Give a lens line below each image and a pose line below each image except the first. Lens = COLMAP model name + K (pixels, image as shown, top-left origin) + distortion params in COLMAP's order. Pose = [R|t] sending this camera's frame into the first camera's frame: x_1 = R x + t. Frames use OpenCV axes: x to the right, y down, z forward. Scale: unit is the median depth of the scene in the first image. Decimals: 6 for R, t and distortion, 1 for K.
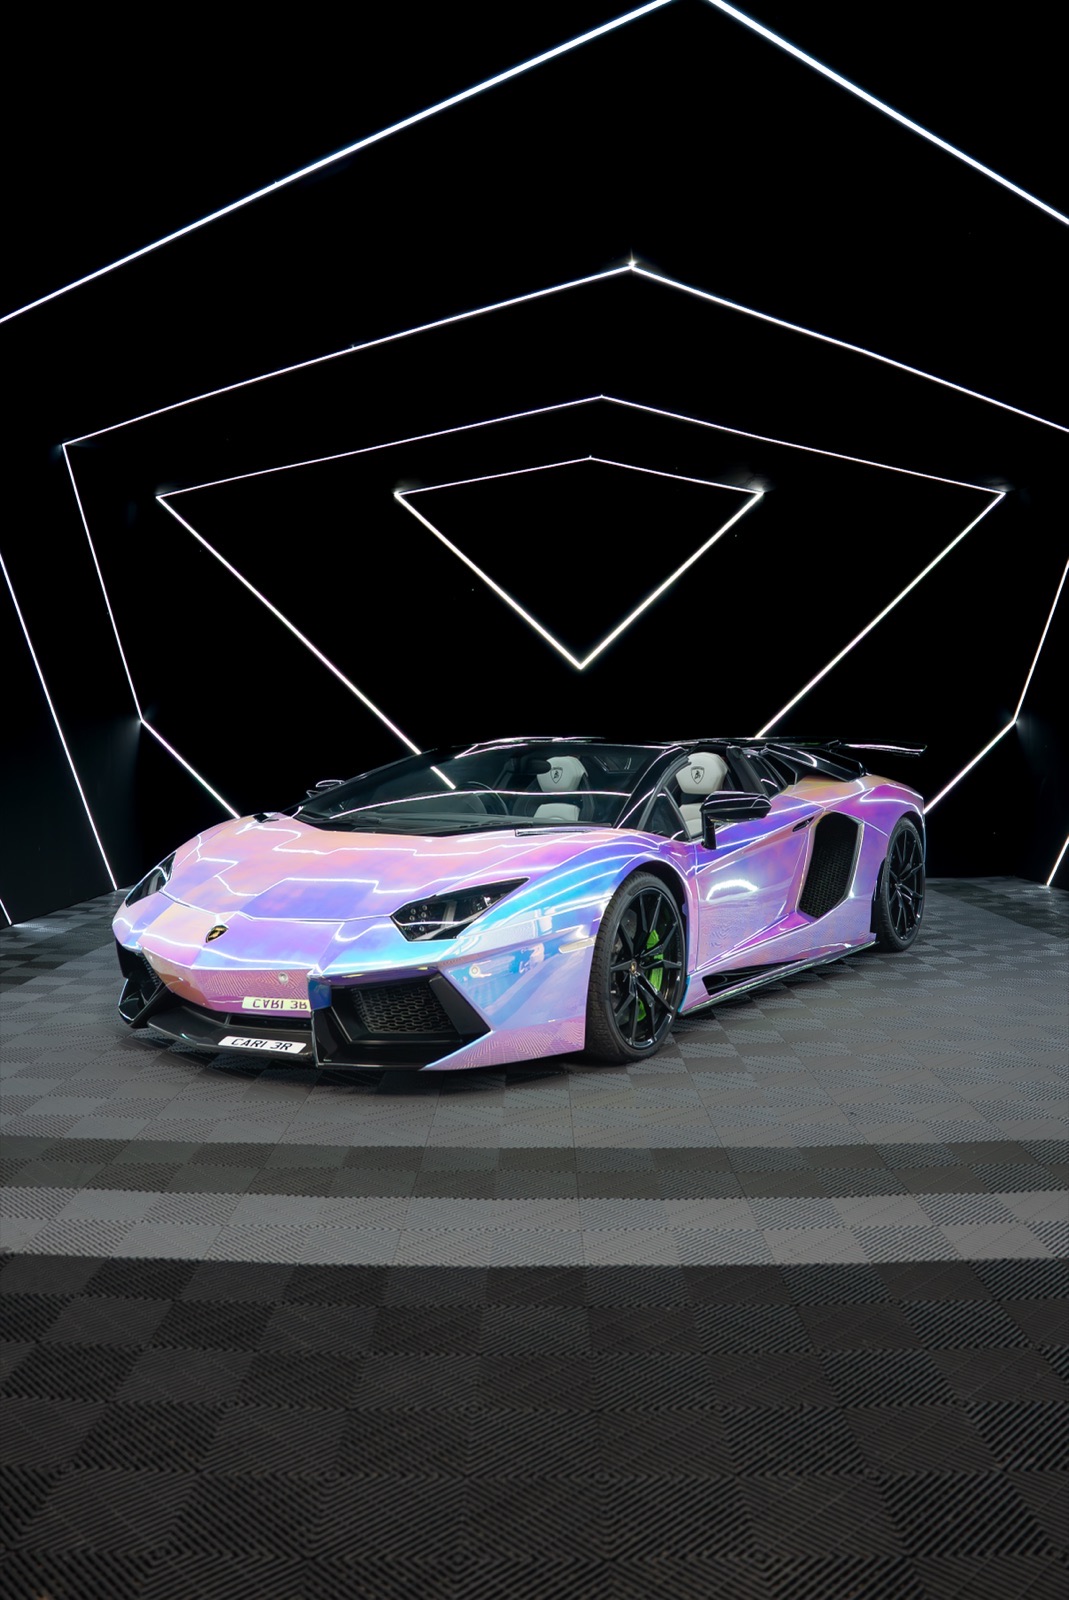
lens RADIAL K [[1297.8, 0, 534.5], [0, 1297.8, 800.0], [0, 0, 1]] dist [-0.005452, -0.005240]
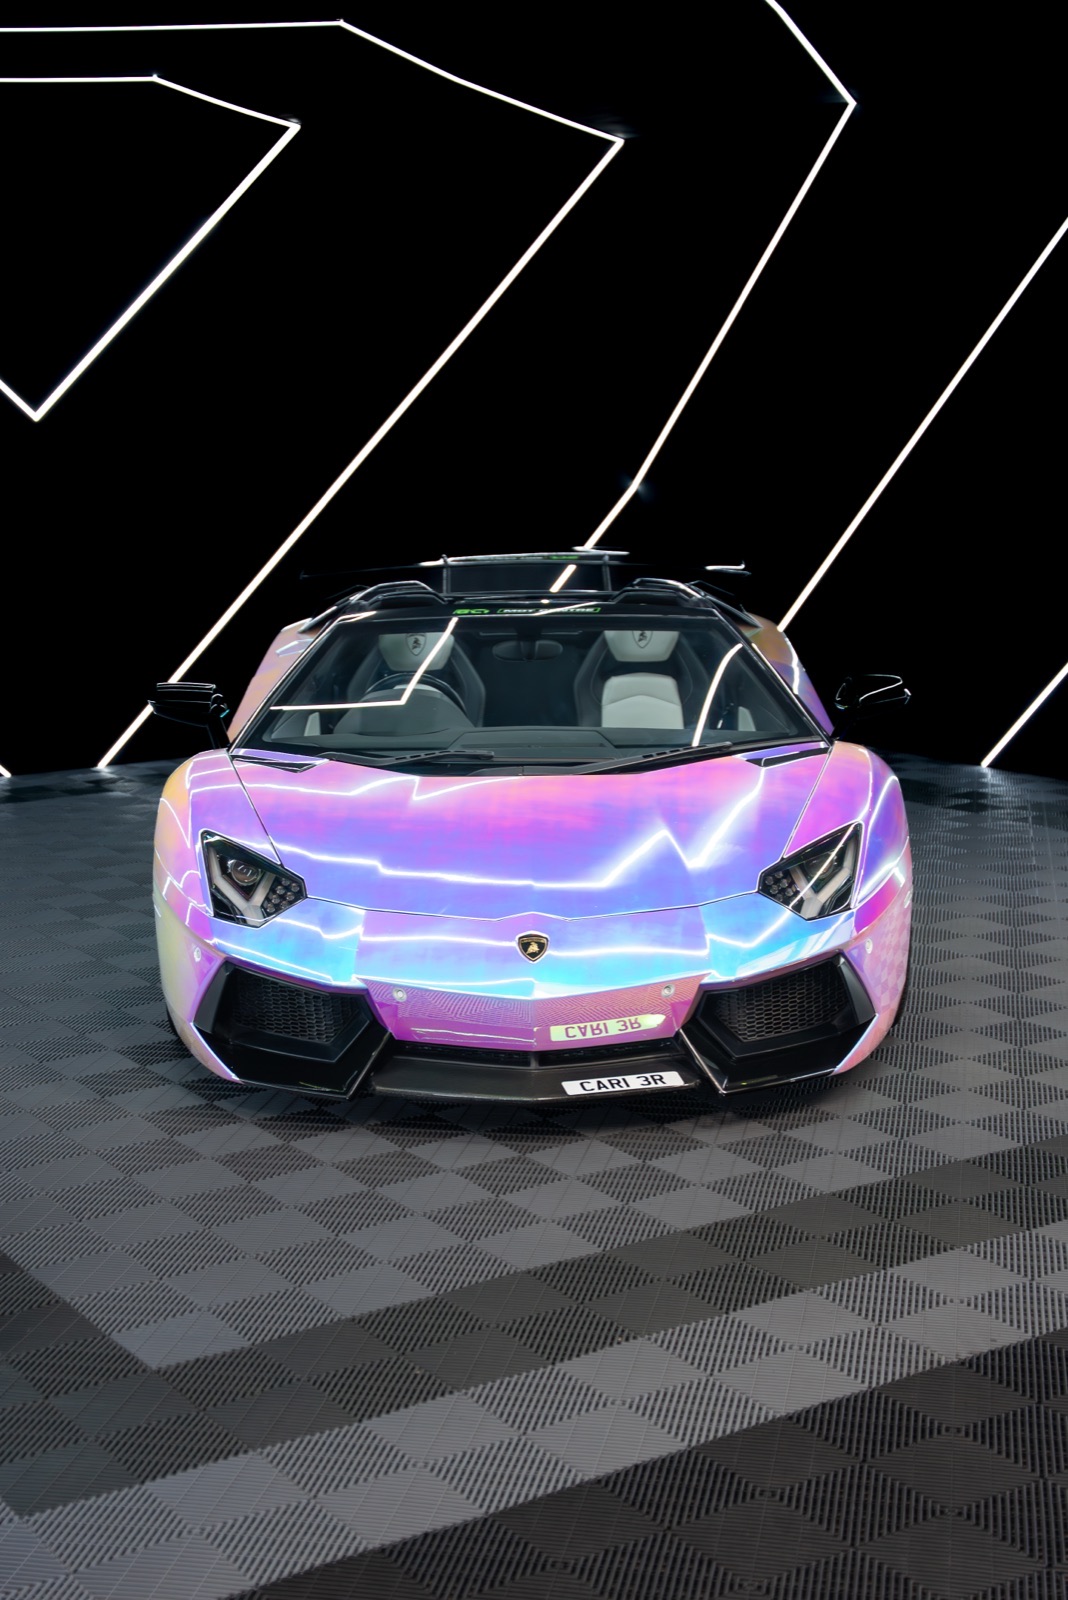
lens RADIAL K [[2376.8, 0, 534.0], [0, 2376.8, 800.0], [0, 0, 1]] dist [0.270790, 0.045863]
pose [[0.819377, -0.115023, 0.561597, -0.998898], [0.048070, 0.989999, 0.132631, -0.158669], [-0.571236, -0.081679, 0.816711, -0.088359]]
